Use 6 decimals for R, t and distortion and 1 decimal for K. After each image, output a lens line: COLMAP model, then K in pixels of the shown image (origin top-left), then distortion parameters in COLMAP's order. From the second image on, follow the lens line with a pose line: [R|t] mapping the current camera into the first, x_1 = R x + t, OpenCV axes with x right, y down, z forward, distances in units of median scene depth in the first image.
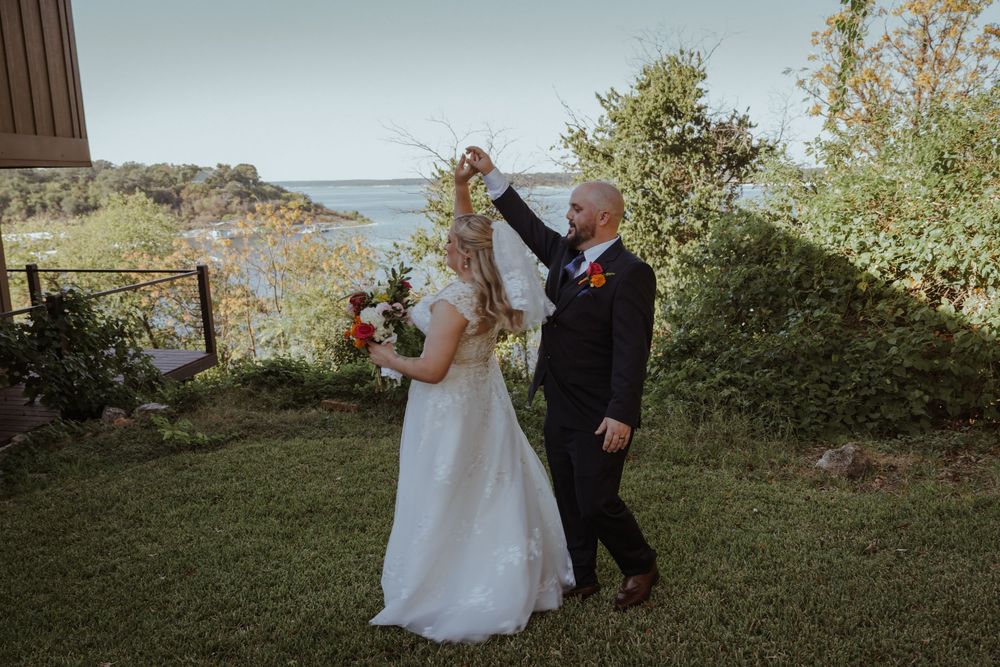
lens RADIAL K [[781.3, 0, 503.5], [0, 781.3, 337.3], [0, 0, 1]] dist [-0.005210, 0.003789]
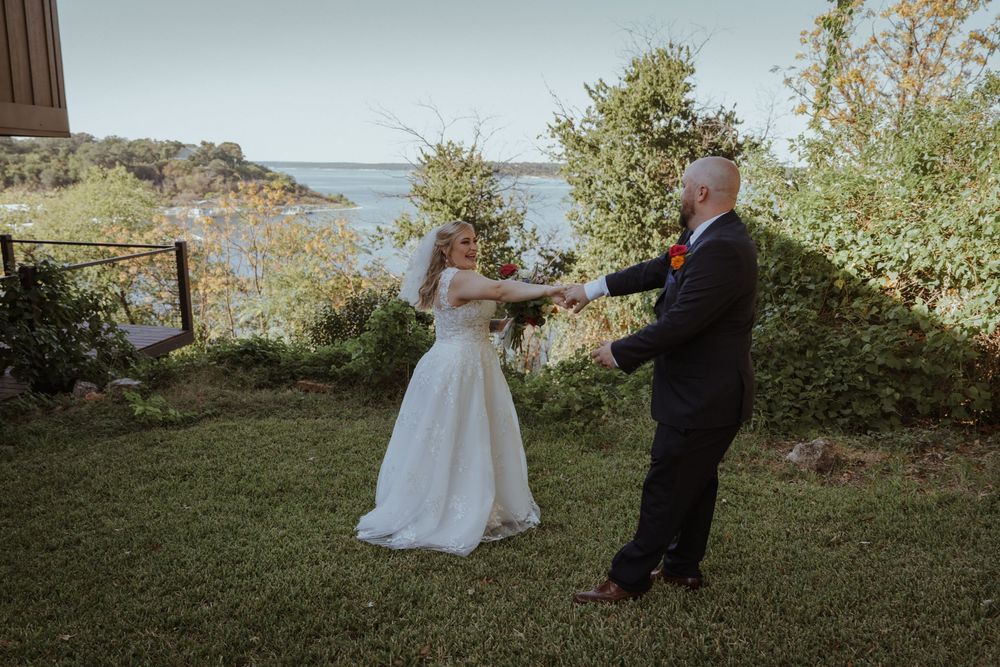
lens RADIAL K [[781.3, 0, 503.9], [0, 781.3, 333.8], [0, 0, 1]] dist [-0.005210, 0.003789]
pose [[0.999224, 0.031653, 0.023453, 0.004247], [-0.031870, 0.999452, 0.008957, 0.003356], [-0.023156, -0.009698, 0.999685, 0.000707]]
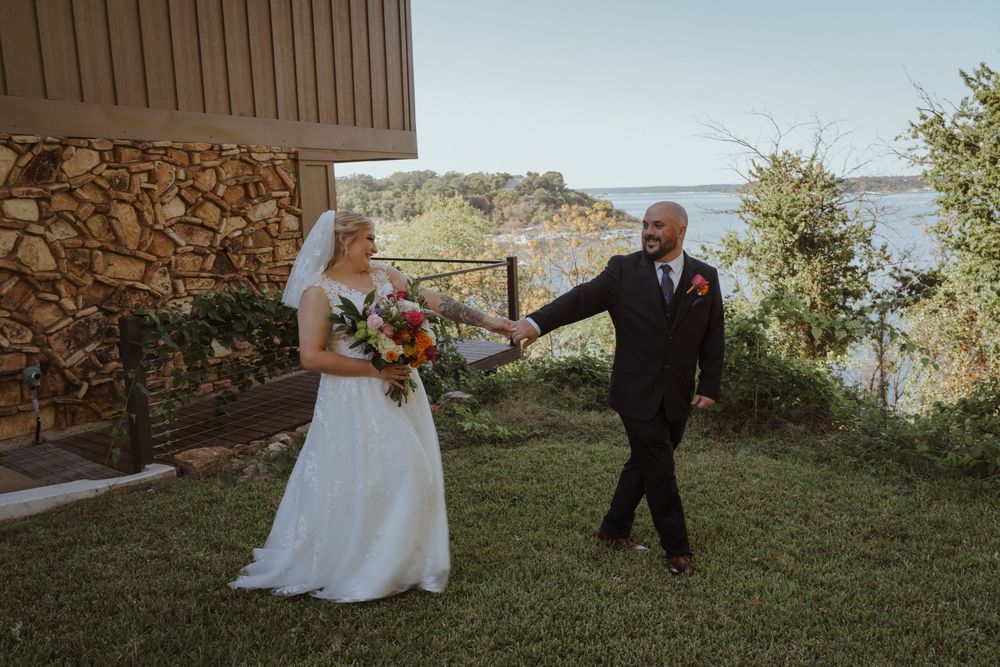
lens RADIAL K [[781.3, 0, 503.9], [0, 781.3, 333.6], [0, 0, 1]] dist [-0.005210, 0.003789]
pose [[0.931928, 0.056868, -0.358157, -0.043784], [-0.063752, 0.997938, -0.007431, 0.014131], [0.356996, 0.029759, 0.933632, 0.093832]]
